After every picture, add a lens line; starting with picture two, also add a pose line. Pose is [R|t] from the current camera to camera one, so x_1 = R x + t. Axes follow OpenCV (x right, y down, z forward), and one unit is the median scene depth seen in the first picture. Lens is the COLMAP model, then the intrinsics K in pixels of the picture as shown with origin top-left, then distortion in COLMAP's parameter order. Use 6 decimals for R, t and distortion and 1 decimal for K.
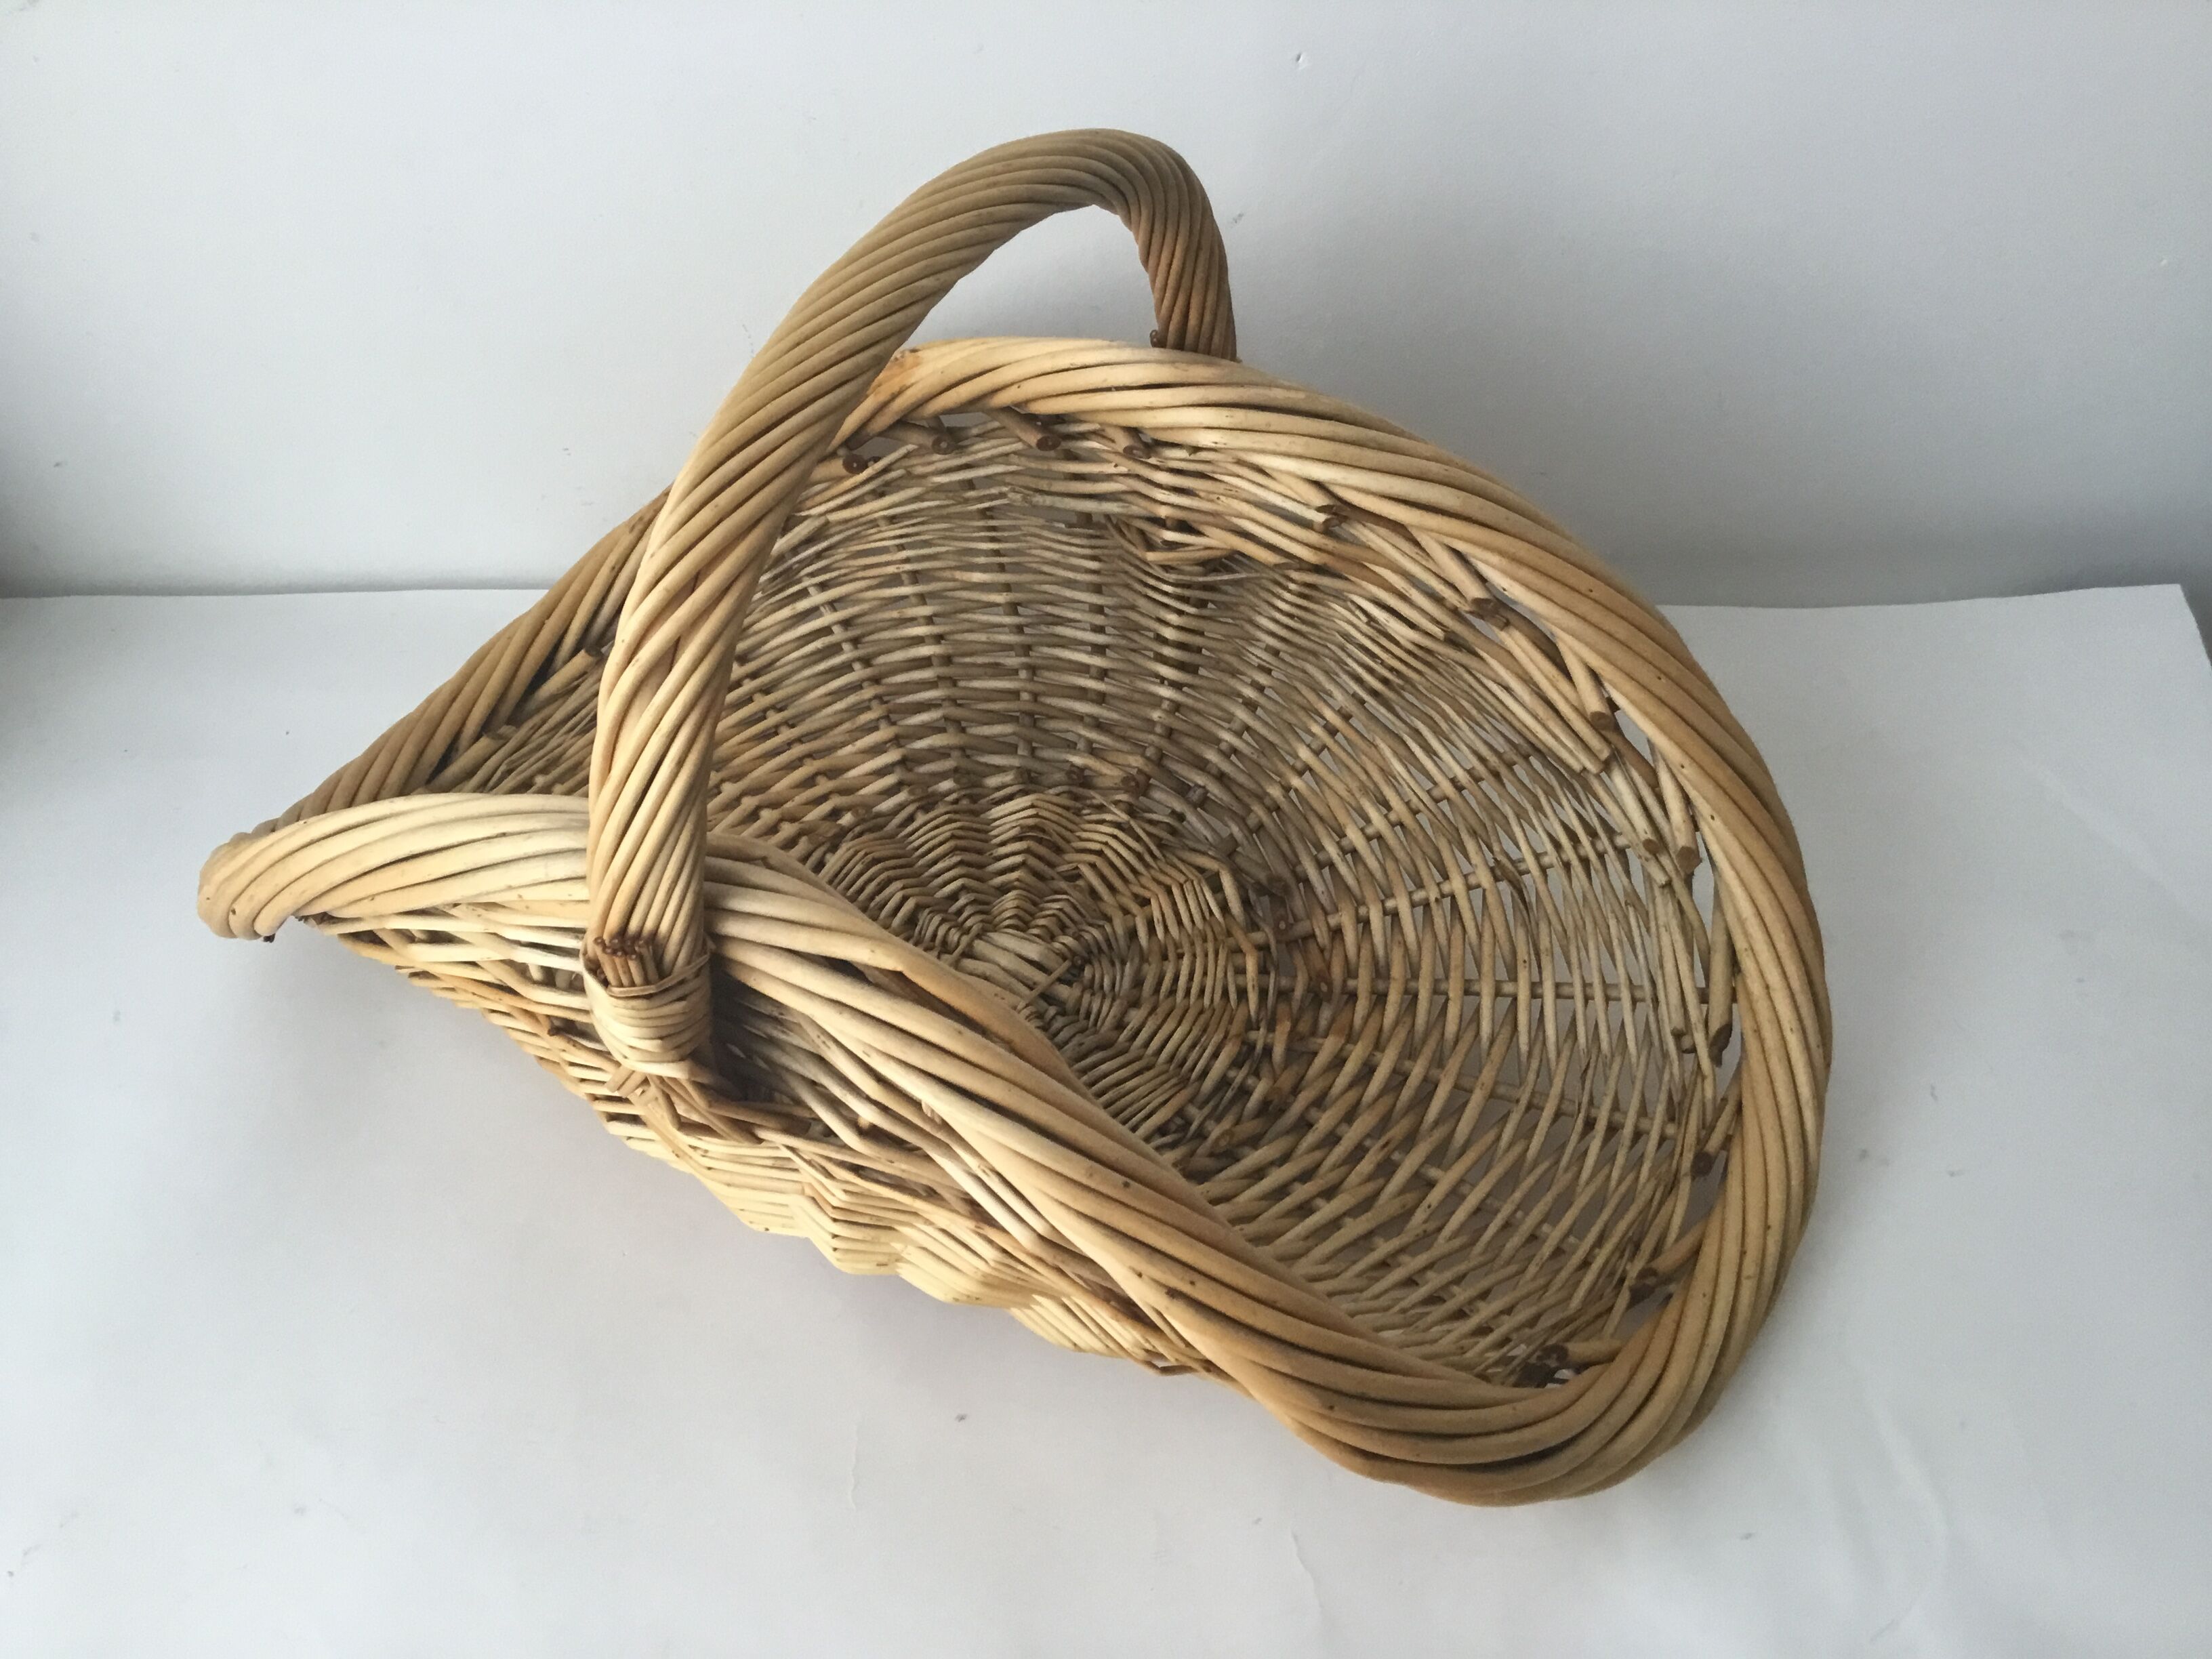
lens RADIAL K [[1786.3, 0, 1106.0], [0, 1786.3, 829.5], [0, 0, 1]] dist [-0.005410, -0.009329]
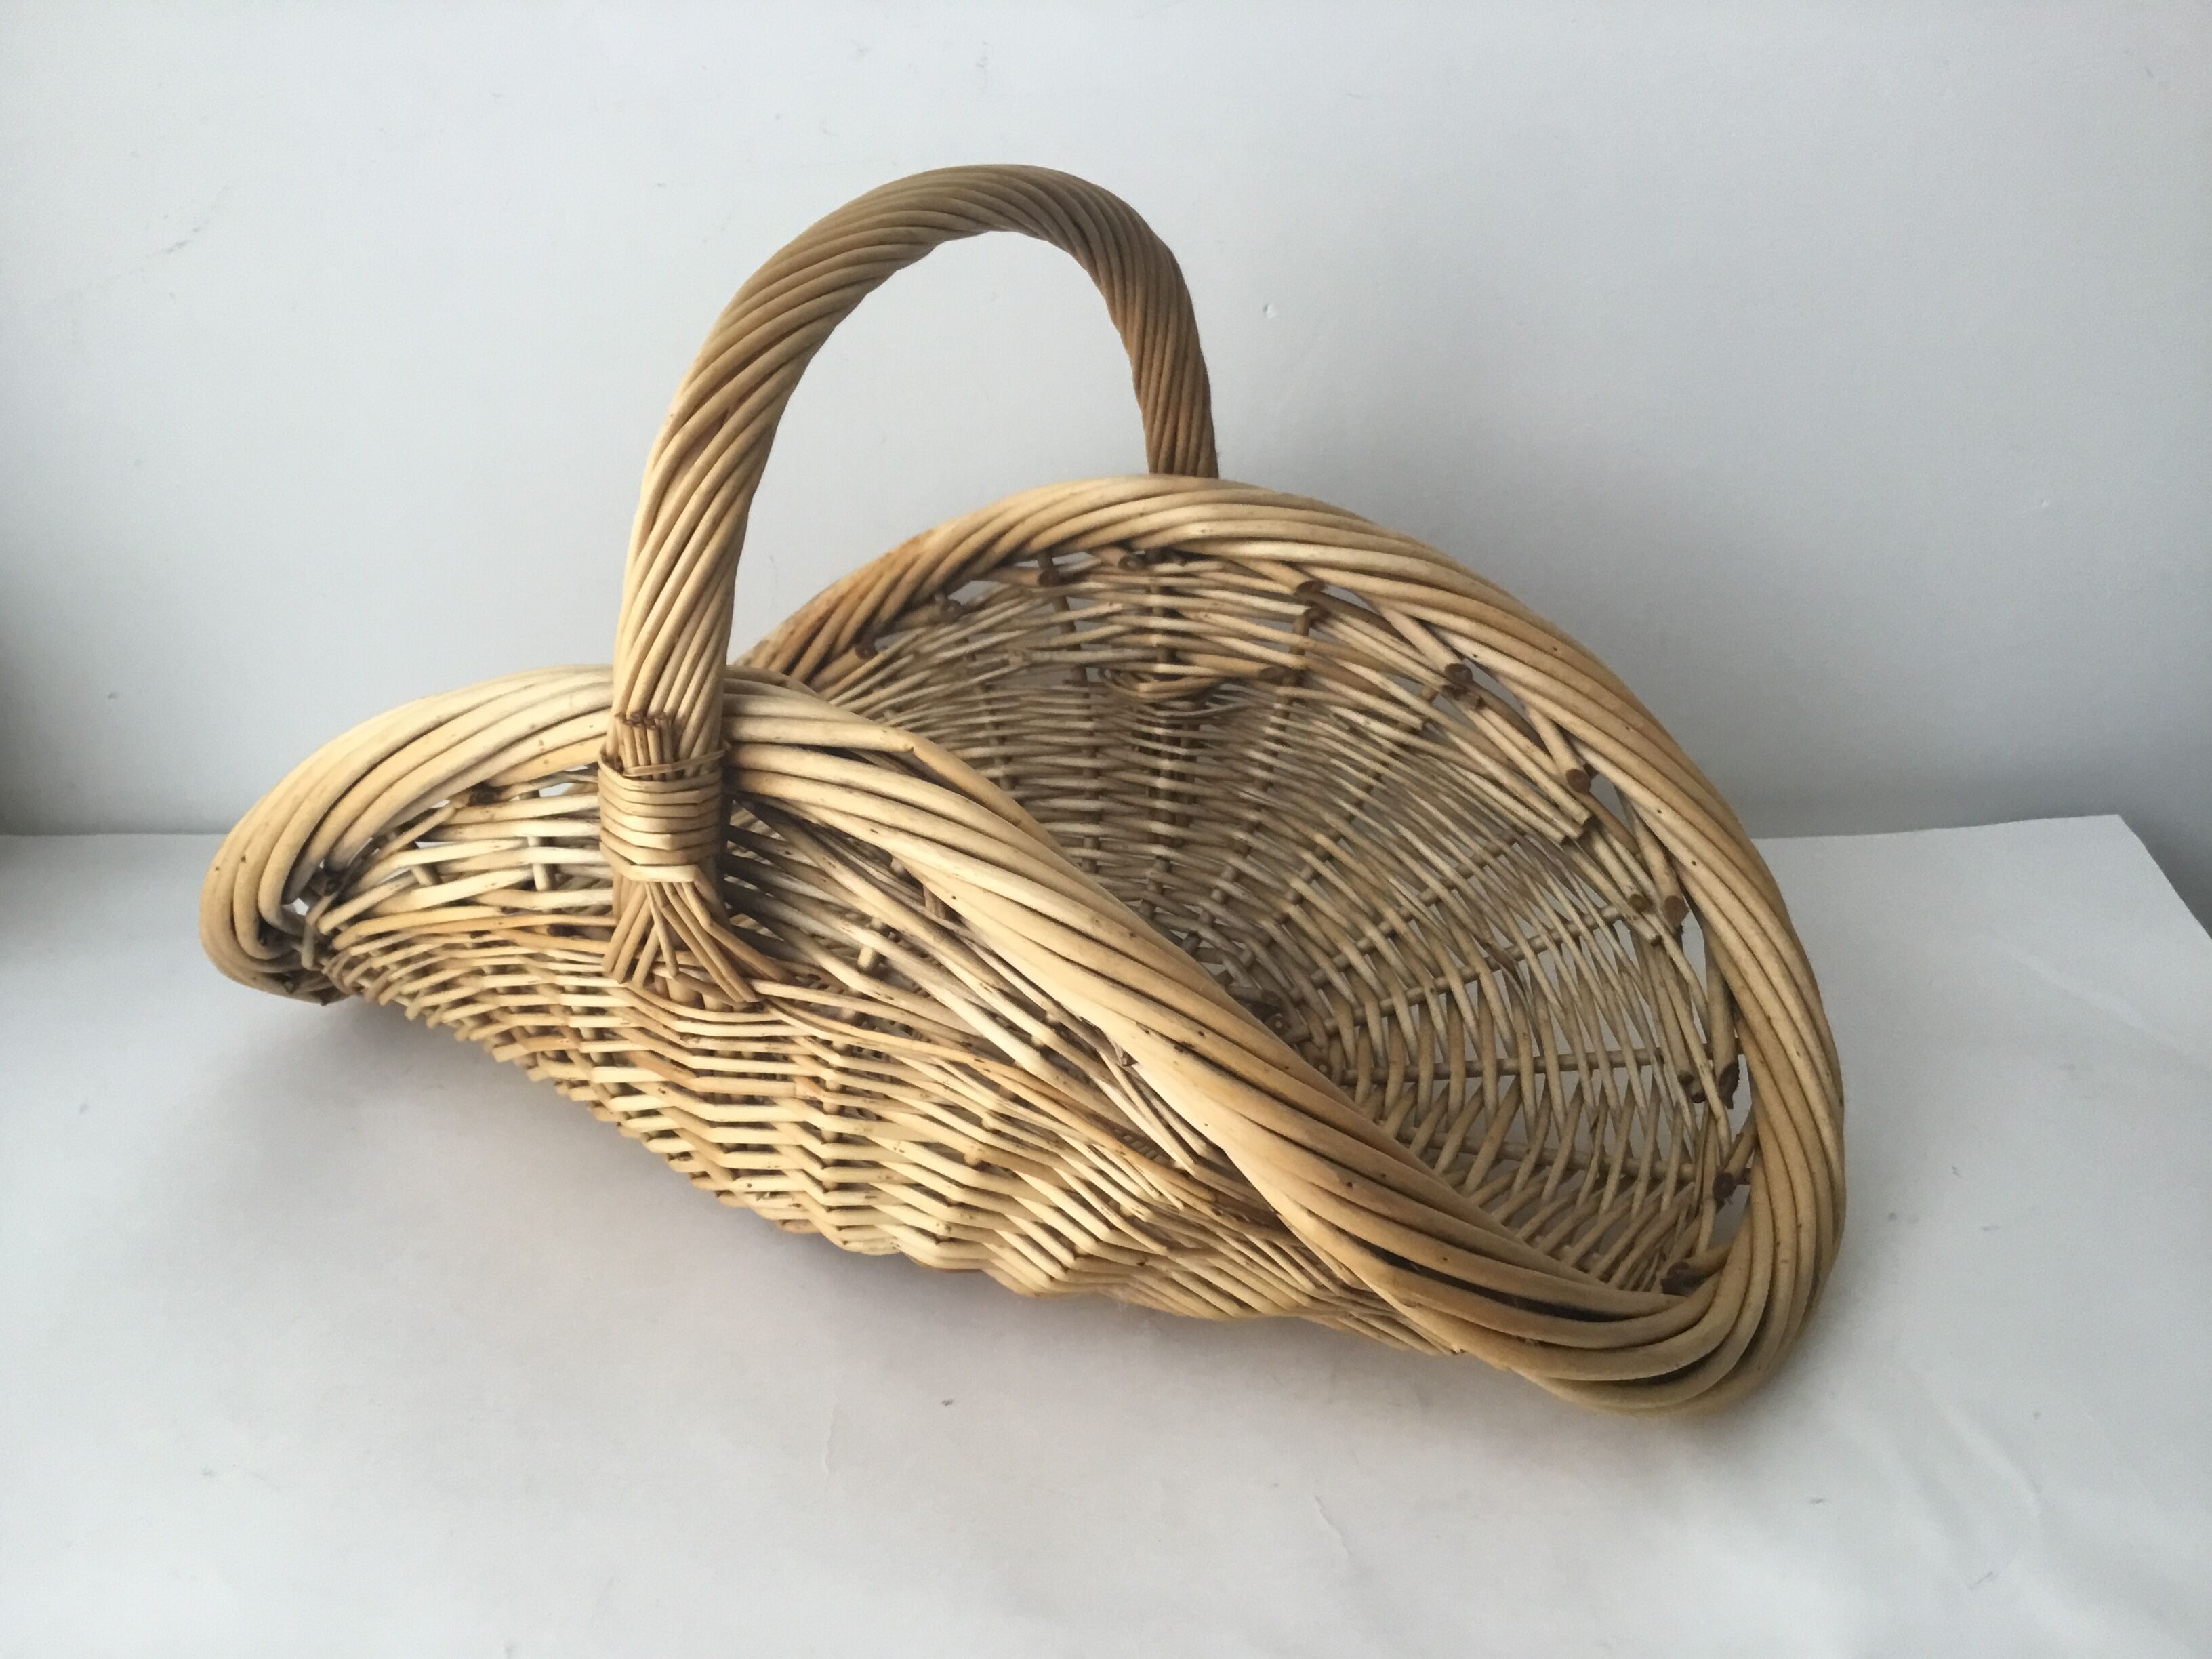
lens RADIAL K [[1786.3, 0, 1106.0], [0, 1786.3, 829.5], [0, 0, 1]] dist [-0.005410, -0.009329]
pose [[0.999949, 0.001877, 0.009908, -0.008277], [0.001676, 0.937911, -0.346871, 0.320536], [-0.009944, 0.346870, 0.937861, 0.032897]]
